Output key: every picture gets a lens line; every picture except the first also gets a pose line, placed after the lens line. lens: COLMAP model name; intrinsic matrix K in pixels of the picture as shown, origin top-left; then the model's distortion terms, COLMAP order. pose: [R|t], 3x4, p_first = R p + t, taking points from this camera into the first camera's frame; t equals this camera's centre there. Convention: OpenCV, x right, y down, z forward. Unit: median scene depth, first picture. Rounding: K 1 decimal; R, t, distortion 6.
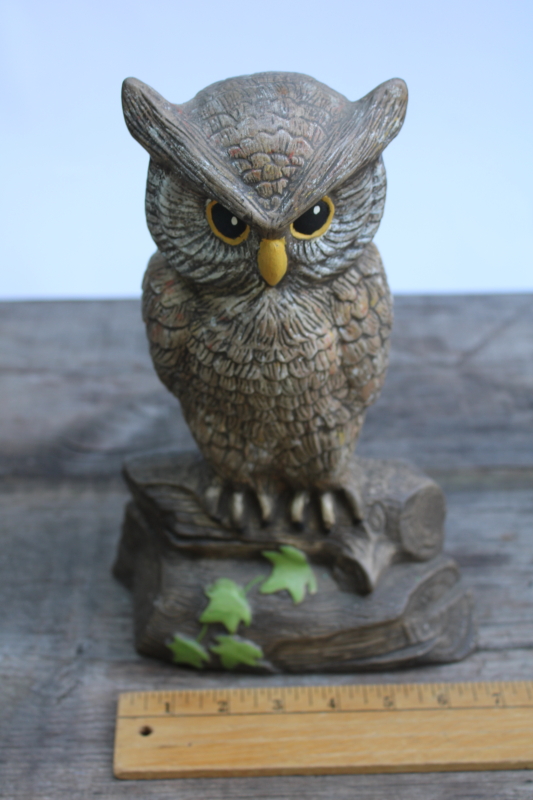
lens RADIAL K [[1195.1, 0, 266.5], [0, 1195.1, 400.0], [0, 0, 1]] dist [-0.040433, -0.037434]
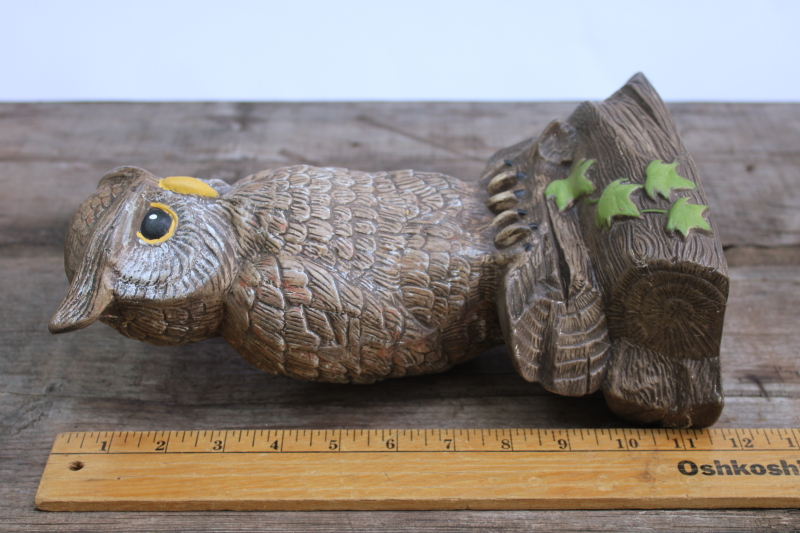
lens RADIAL K [[1195.1, 0, 400.0], [0, 1195.1, 266.5], [0, 0, 1]] dist [-0.040433, -0.037434]
pose [[-0.093222, -0.635227, 0.766678, -0.905915], [0.805397, -0.500828, -0.317028, 0.363266], [0.585359, 0.587927, 0.558299, 0.475586]]
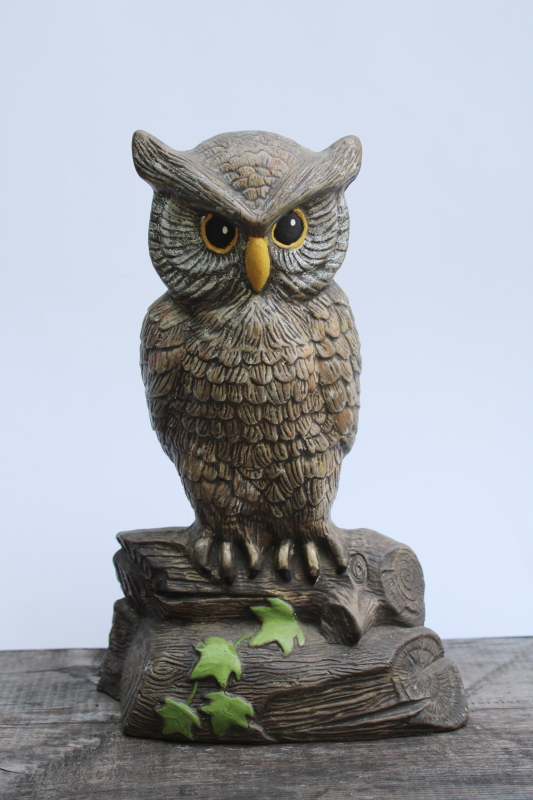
lens RADIAL K [[1195.1, 0, 266.5], [0, 1195.1, 400.0], [0, 0, 1]] dist [-0.040433, -0.037434]
pose [[0.998767, -0.017698, 0.046392, -0.040593], [0.036087, 0.900483, -0.433391, 0.485226], [-0.034105, 0.434531, 0.900011, -0.006915]]
